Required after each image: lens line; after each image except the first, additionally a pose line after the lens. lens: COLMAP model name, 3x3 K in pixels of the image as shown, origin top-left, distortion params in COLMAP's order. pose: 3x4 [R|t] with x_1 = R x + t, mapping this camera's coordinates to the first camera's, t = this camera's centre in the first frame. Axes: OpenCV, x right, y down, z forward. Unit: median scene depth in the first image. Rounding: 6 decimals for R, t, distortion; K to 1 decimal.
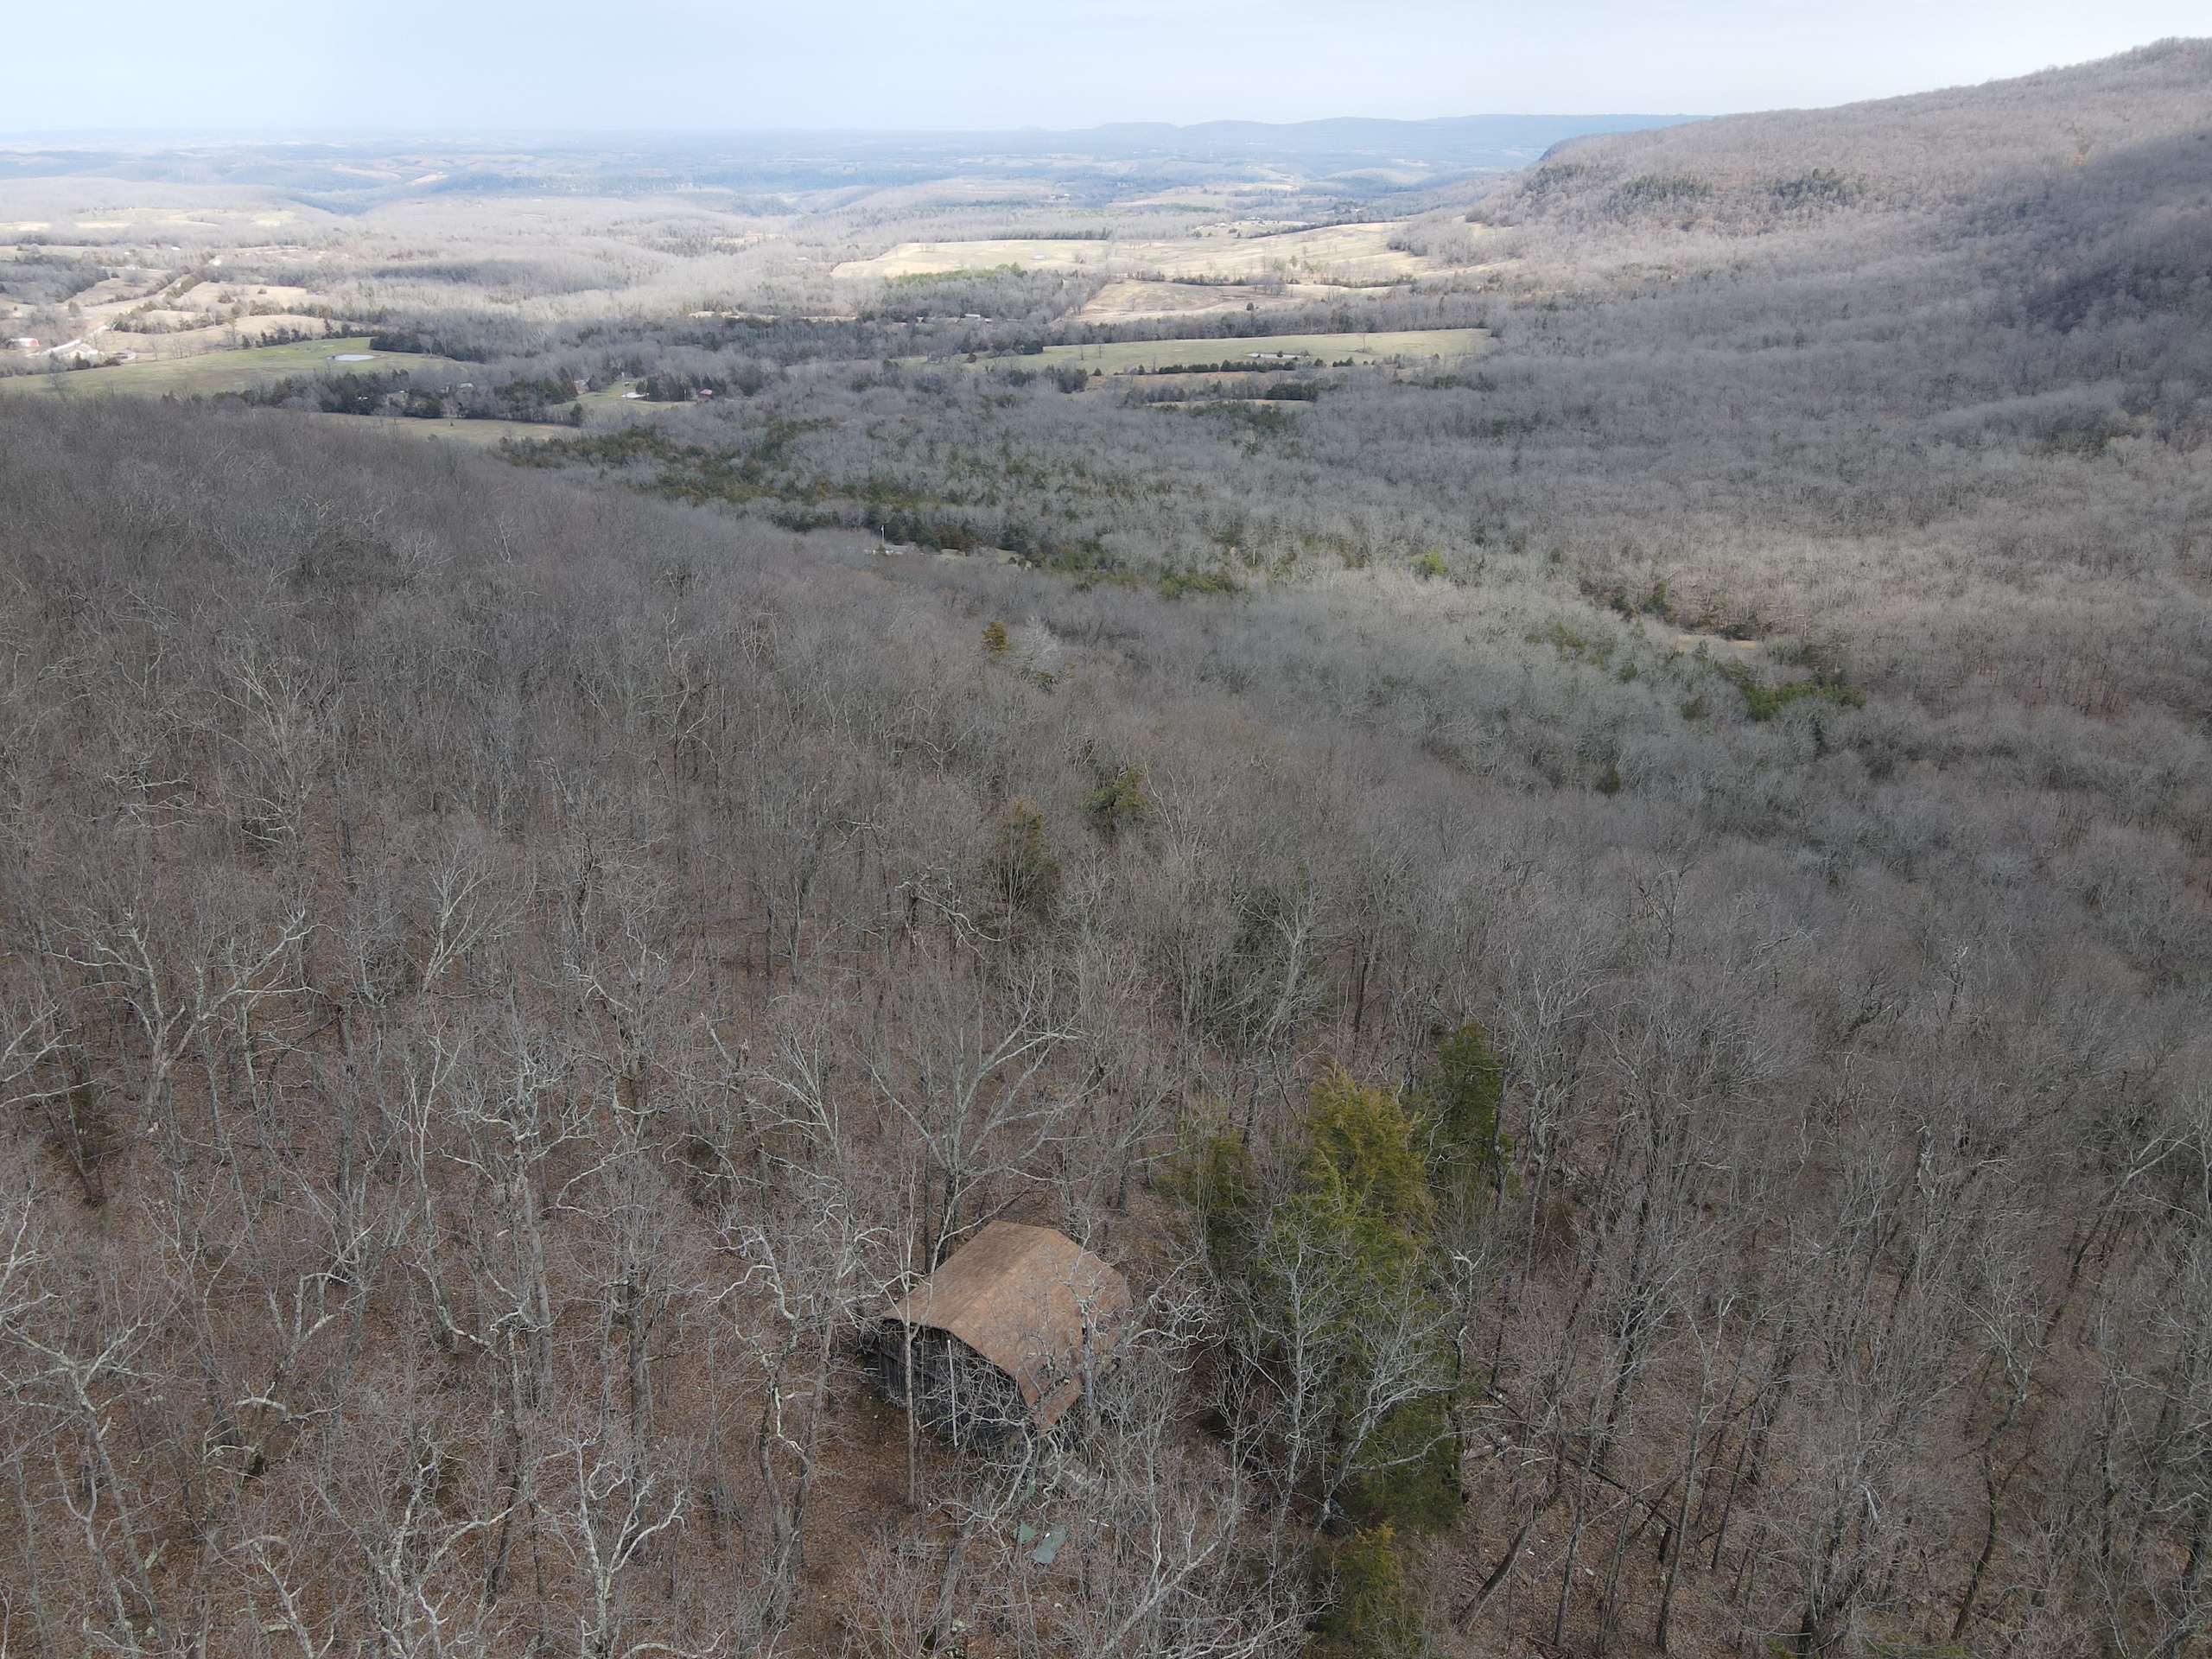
lens RADIAL K [[1604.2, 0, 1106.1], [0, 1604.2, 819.8], [0, 0, 1]] dist [0.035309, -0.027639]
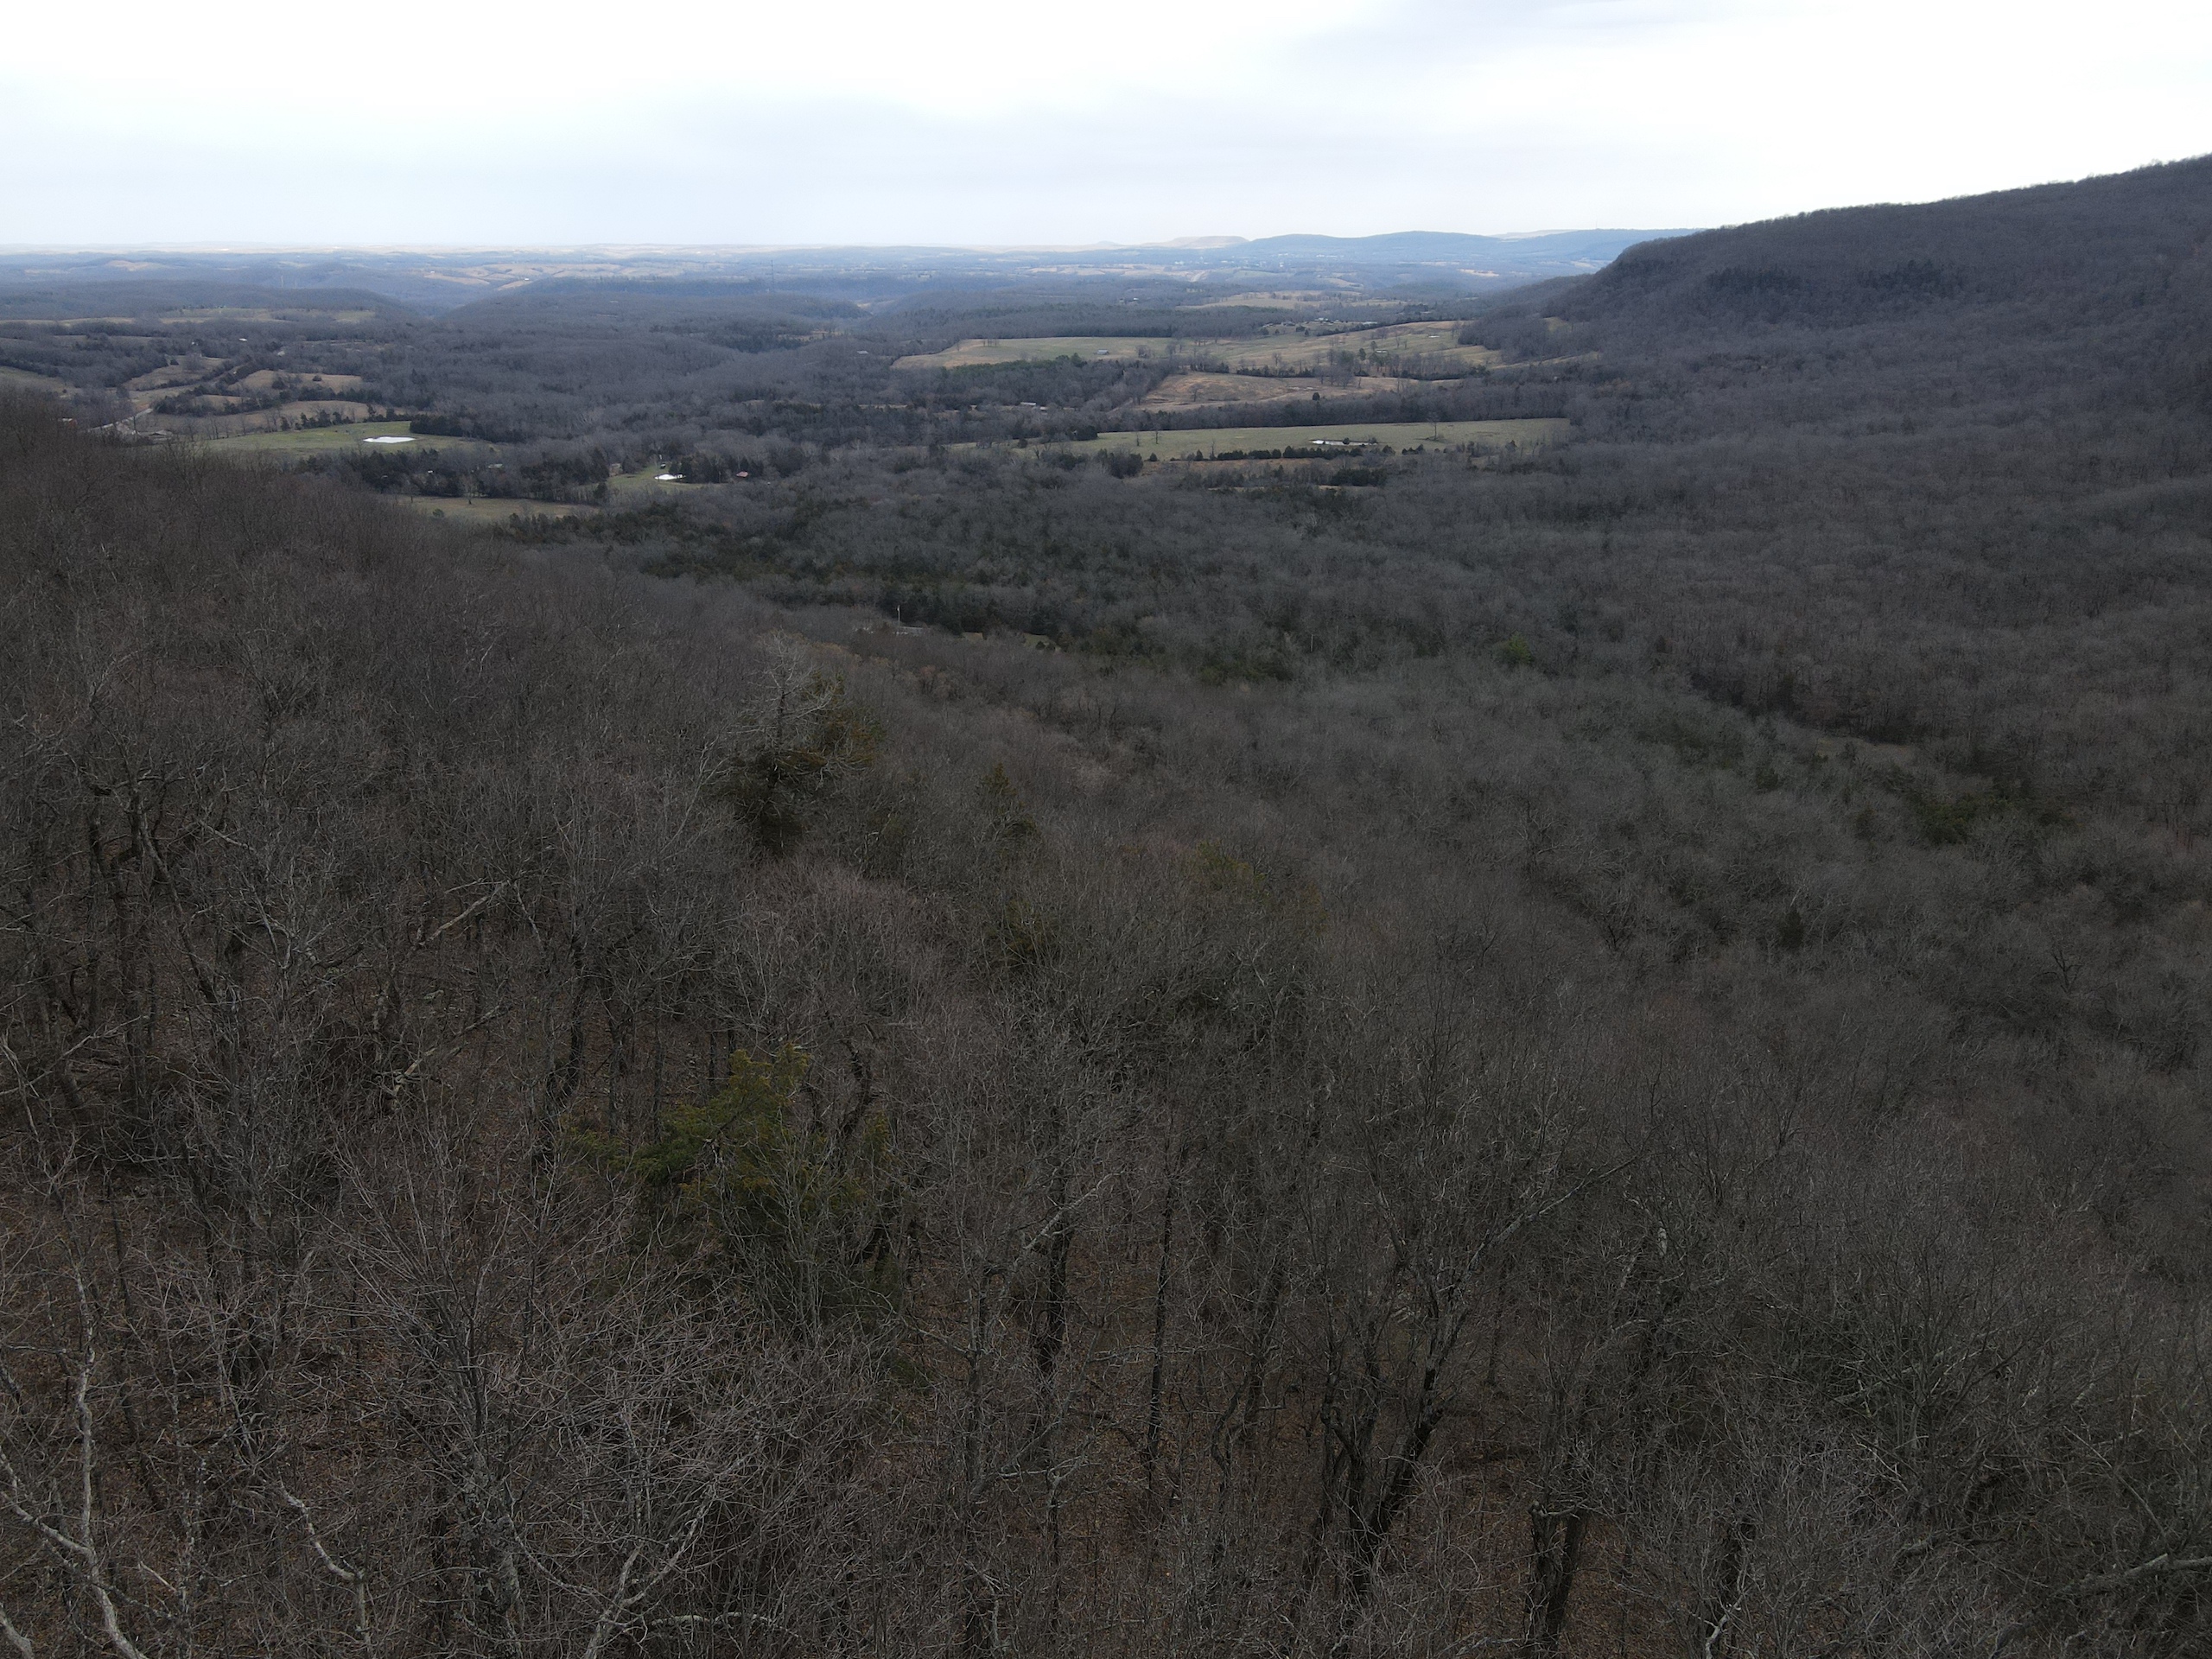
lens RADIAL K [[1604.2, 0, 1110.5], [0, 1604.2, 822.9], [0, 0, 1]] dist [0.035309, -0.027639]
pose [[0.999174, 0.015265, -0.037651, 0.015335], [-0.017501, 0.998056, -0.059808, -0.009872], [0.036665, 0.060418, 0.997500, 0.115884]]
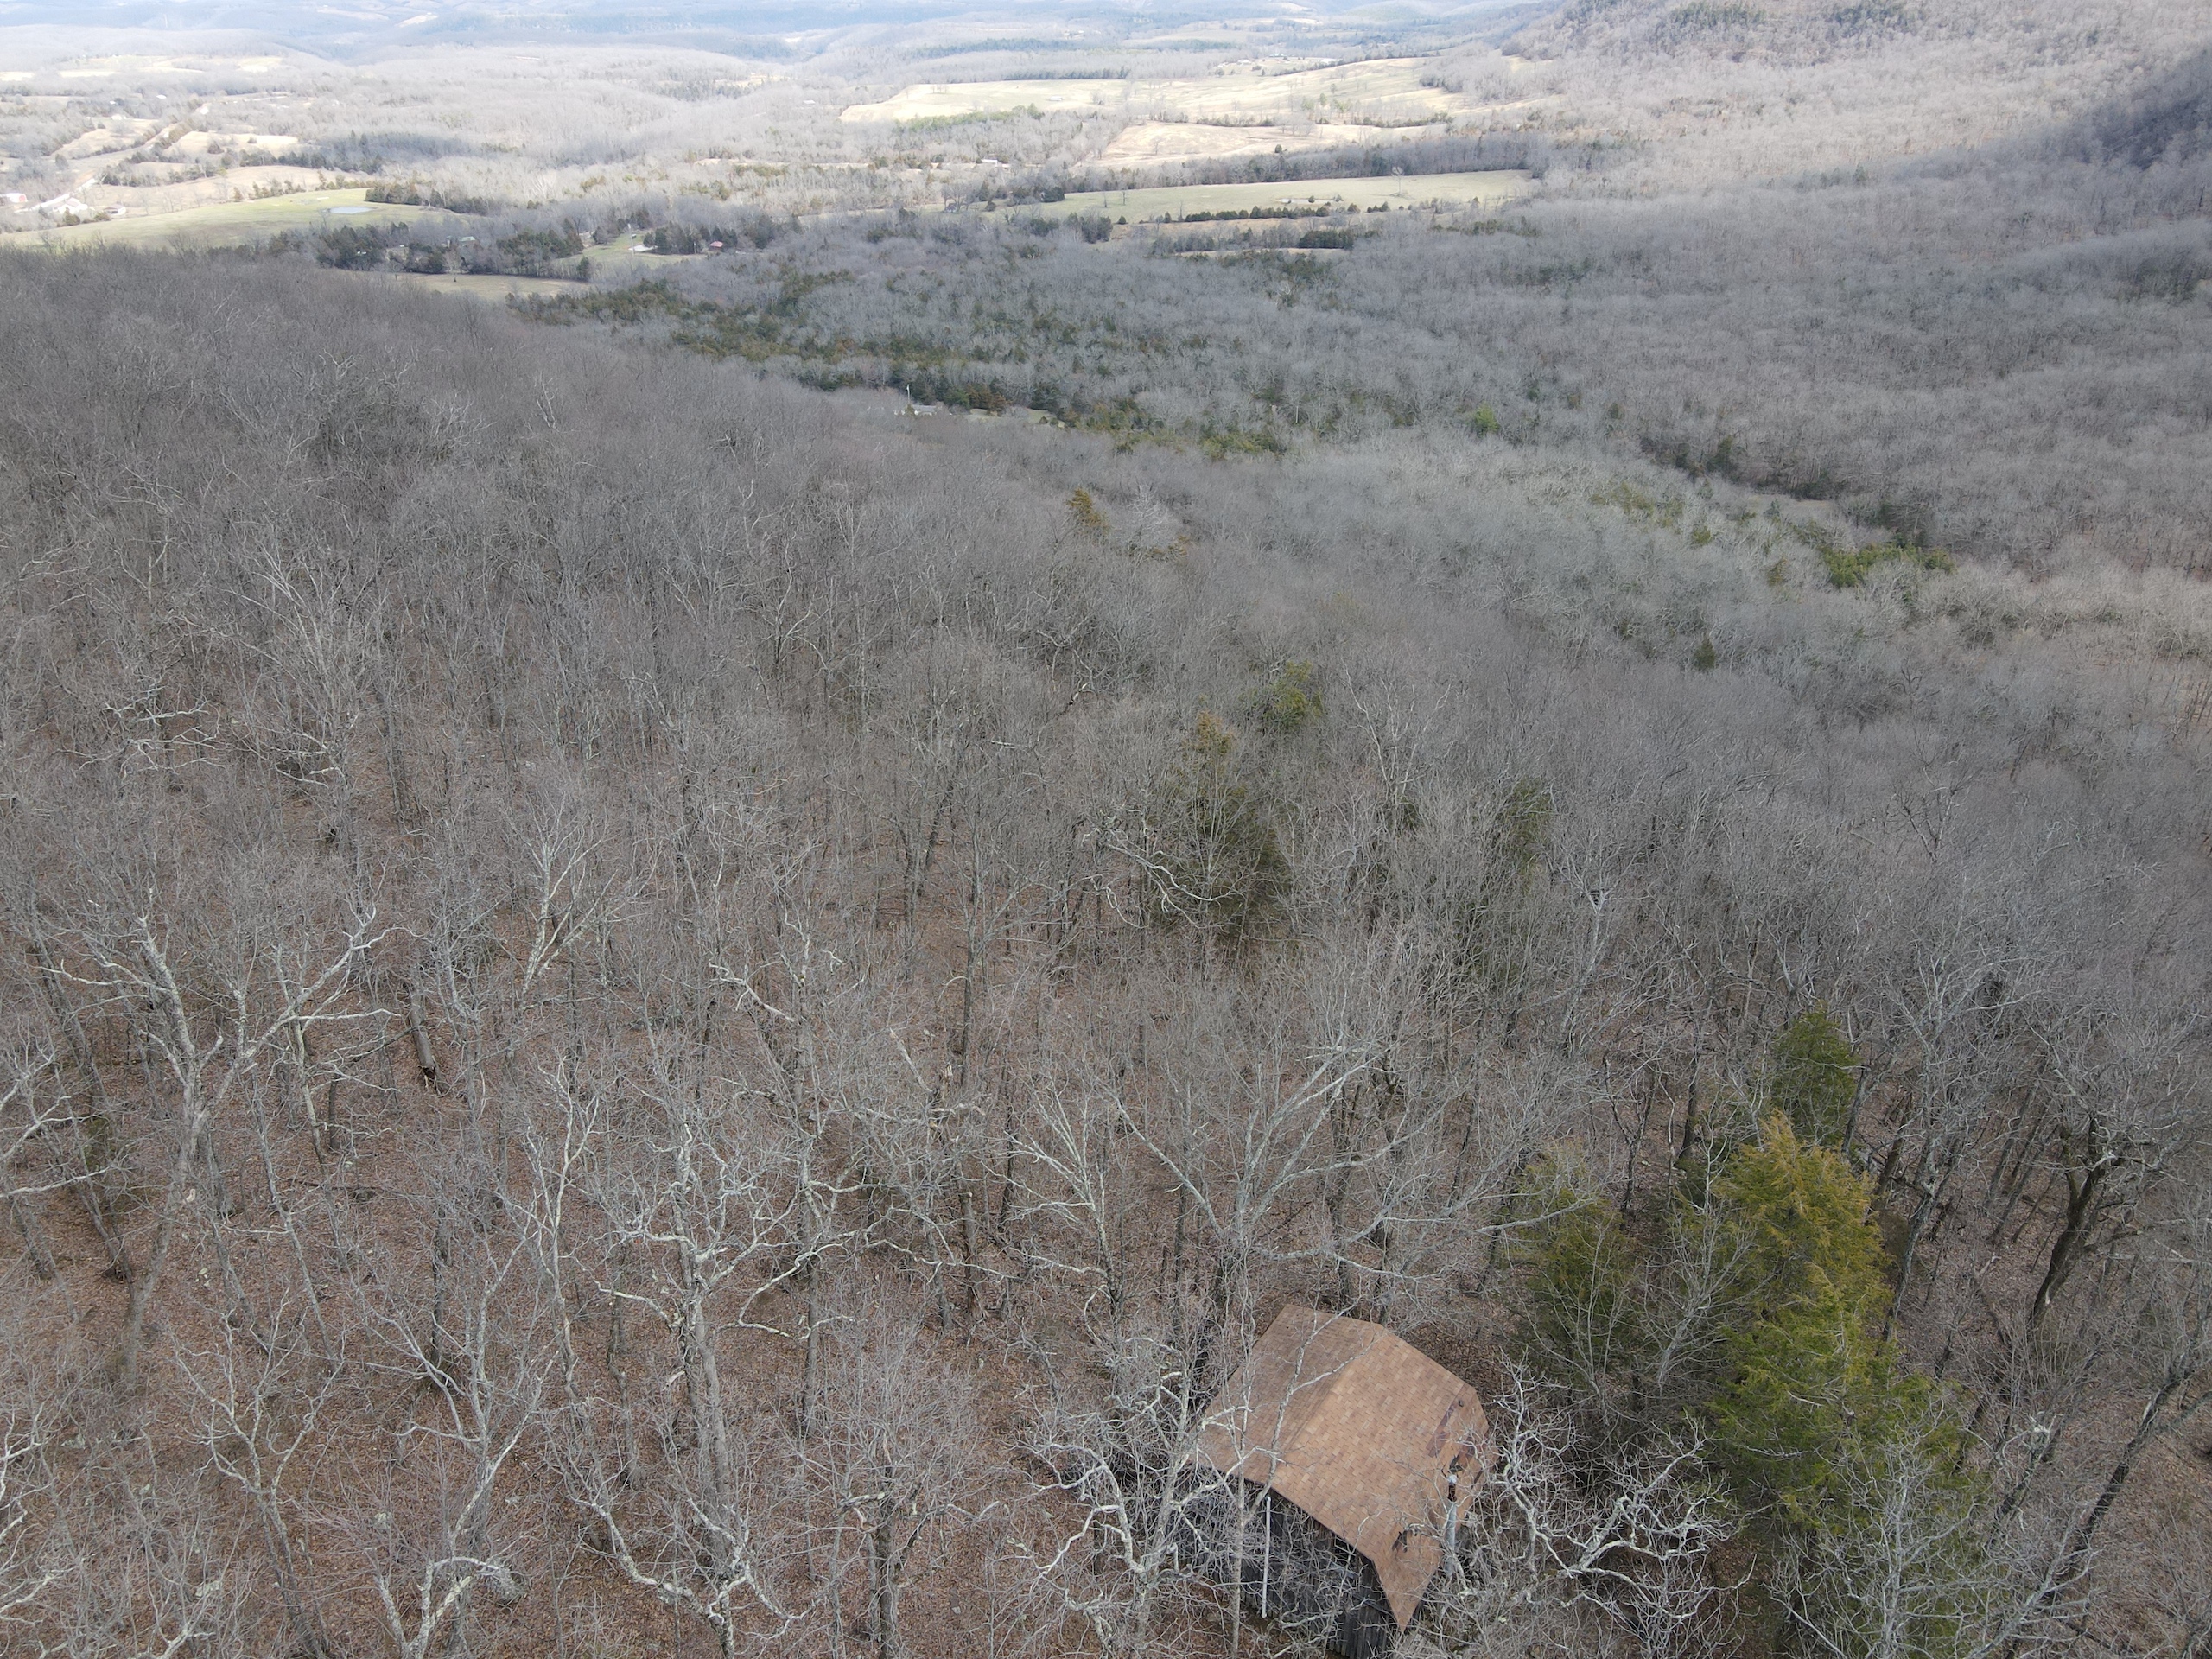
lens RADIAL K [[1604.2, 0, 1106.5], [0, 1604.2, 820.2], [0, 0, 1]] dist [0.035309, -0.027639]
pose [[0.999943, -0.004488, -0.009648, -0.012349], [0.005282, 0.996458, 0.083926, -0.003754], [0.009237, -0.083972, 0.996425, 0.021575]]
